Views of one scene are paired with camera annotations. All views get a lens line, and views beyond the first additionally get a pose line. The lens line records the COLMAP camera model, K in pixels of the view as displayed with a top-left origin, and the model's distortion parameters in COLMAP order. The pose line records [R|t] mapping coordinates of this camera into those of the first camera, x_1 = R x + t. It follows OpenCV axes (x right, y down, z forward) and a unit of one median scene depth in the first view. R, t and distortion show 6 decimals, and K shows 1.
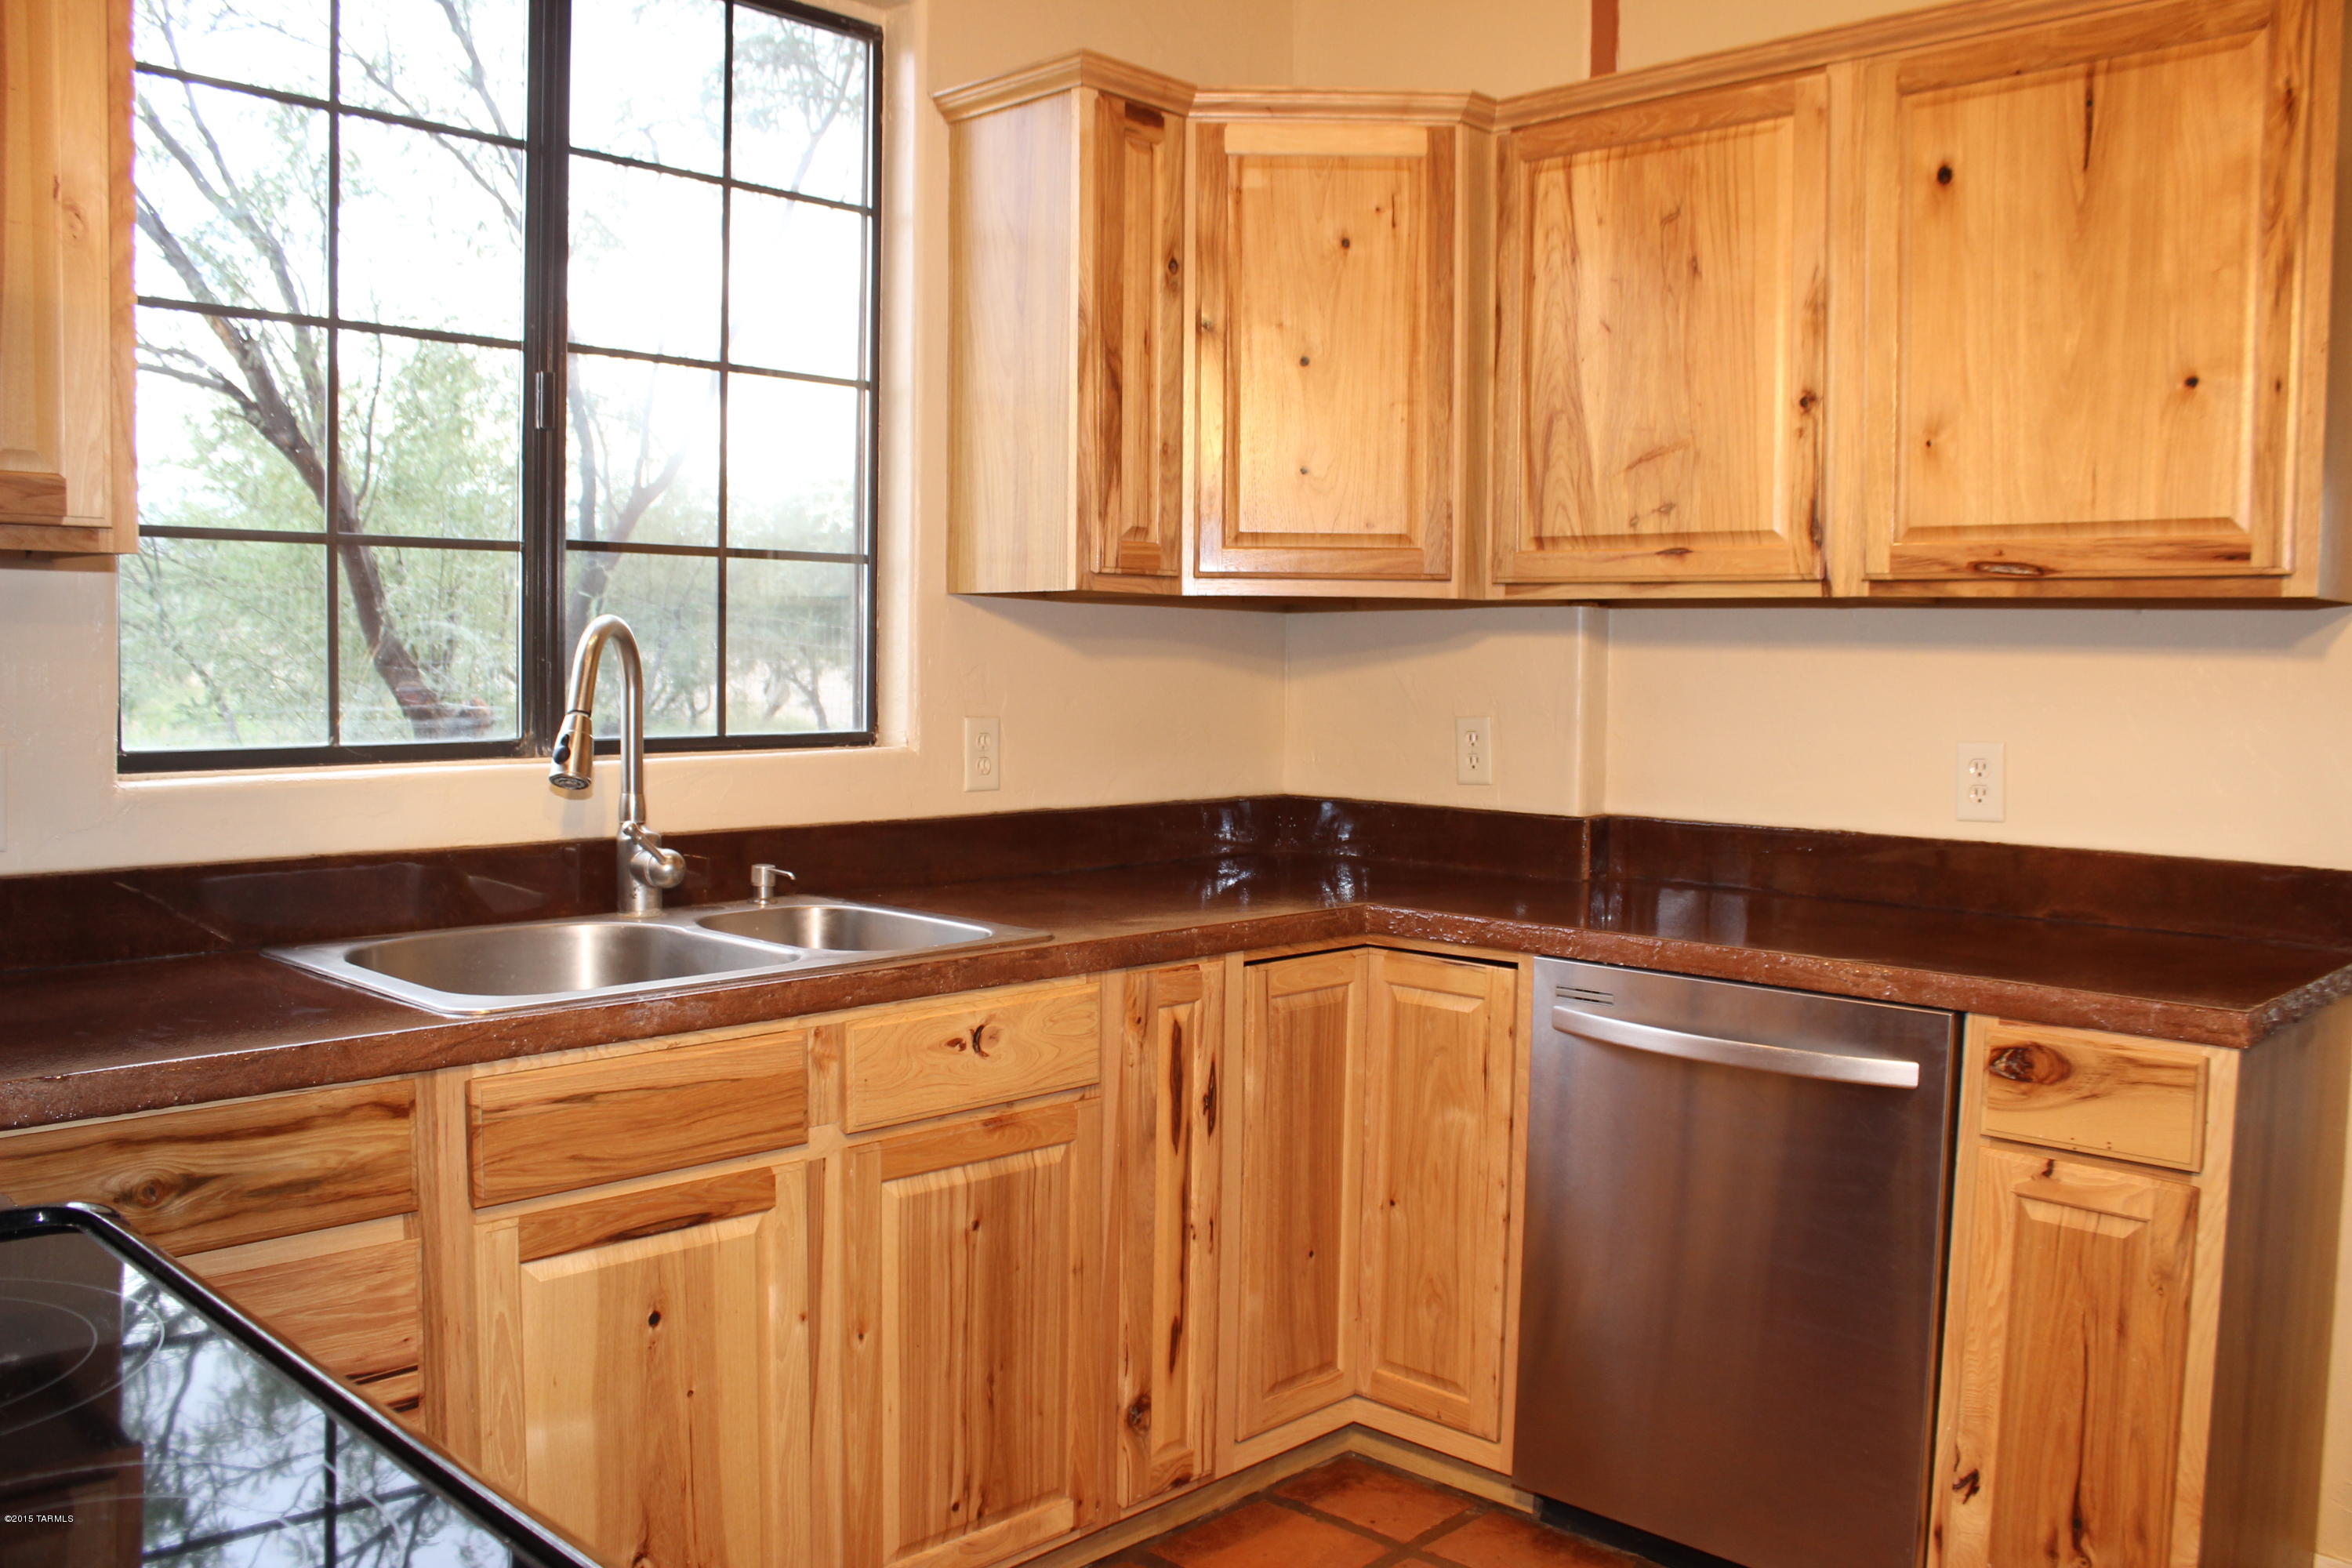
lens RADIAL K [[1941.3, 0, 1176.0], [0, 1941.3, 784.0], [0, 0, 1]] dist [-0.166759, 0.145721]
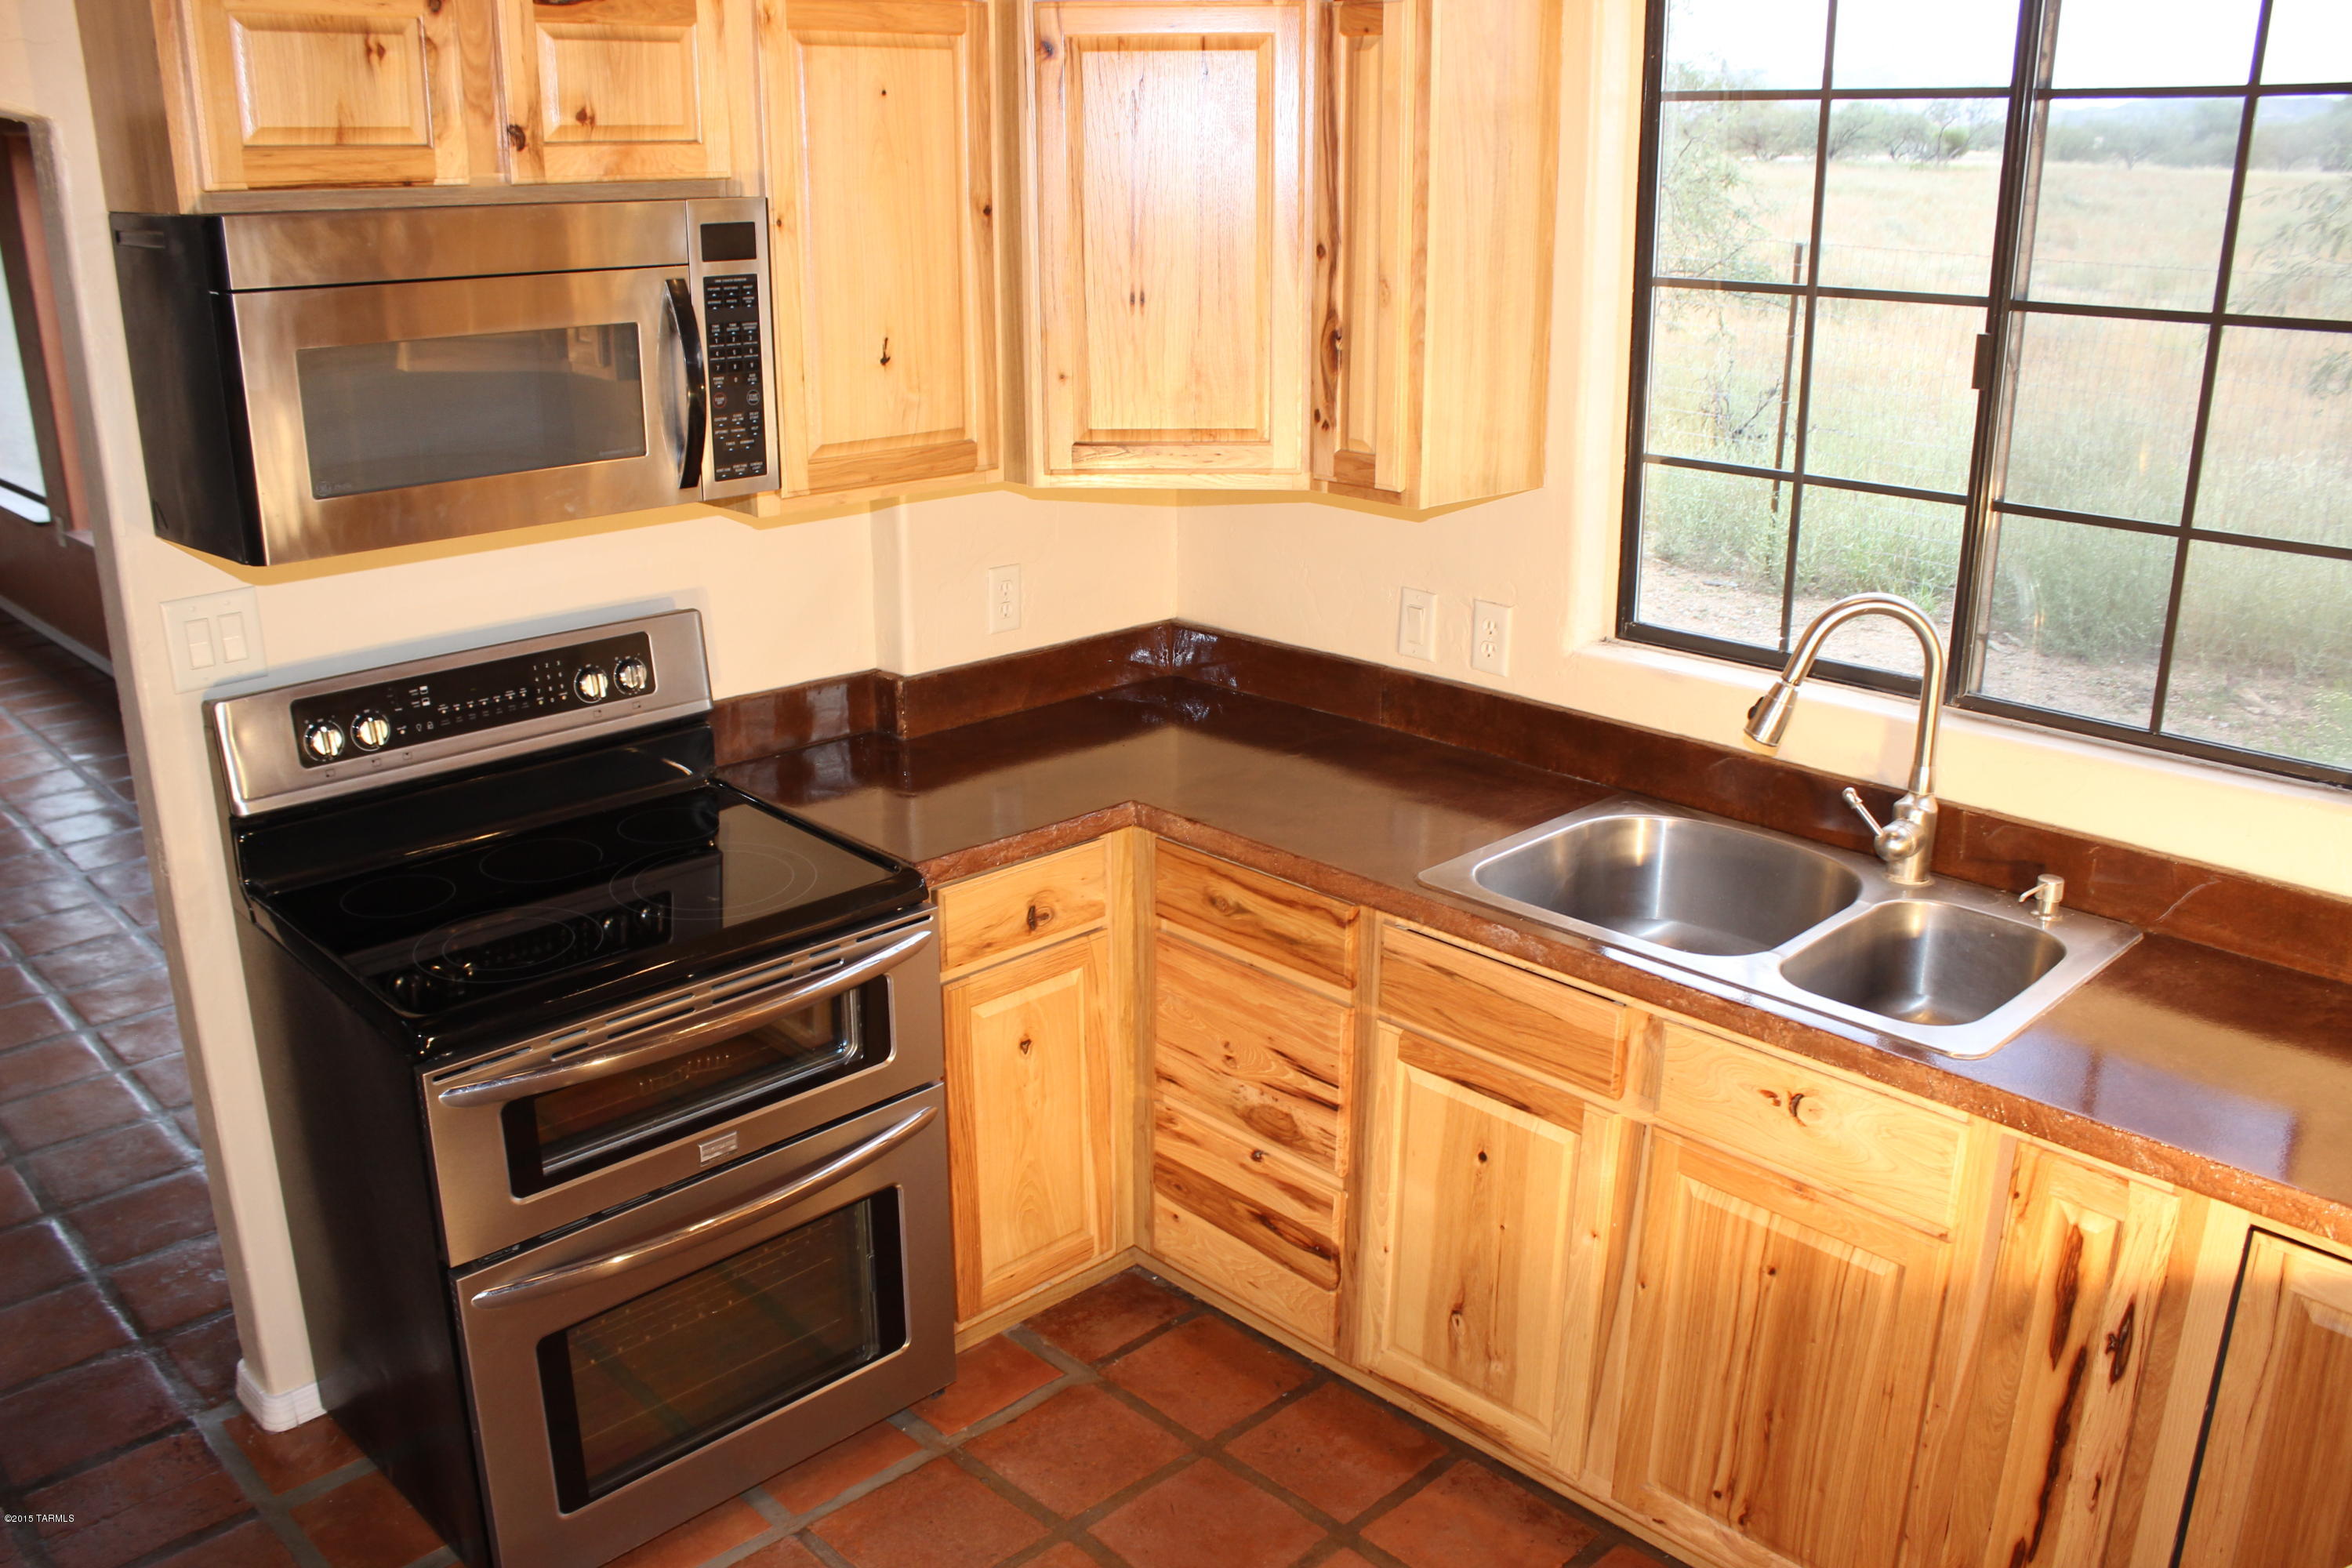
lens RADIAL K [[1941.3, 0, 1176.0], [0, 1941.3, 784.0], [0, 0, 1]] dist [-0.166759, 0.145721]
pose [[-0.040228, 0.294883, -0.954686, 0.856211], [-0.067644, 0.952464, 0.297047, -0.315139], [0.996898, 0.076529, -0.018368, 0.754490]]
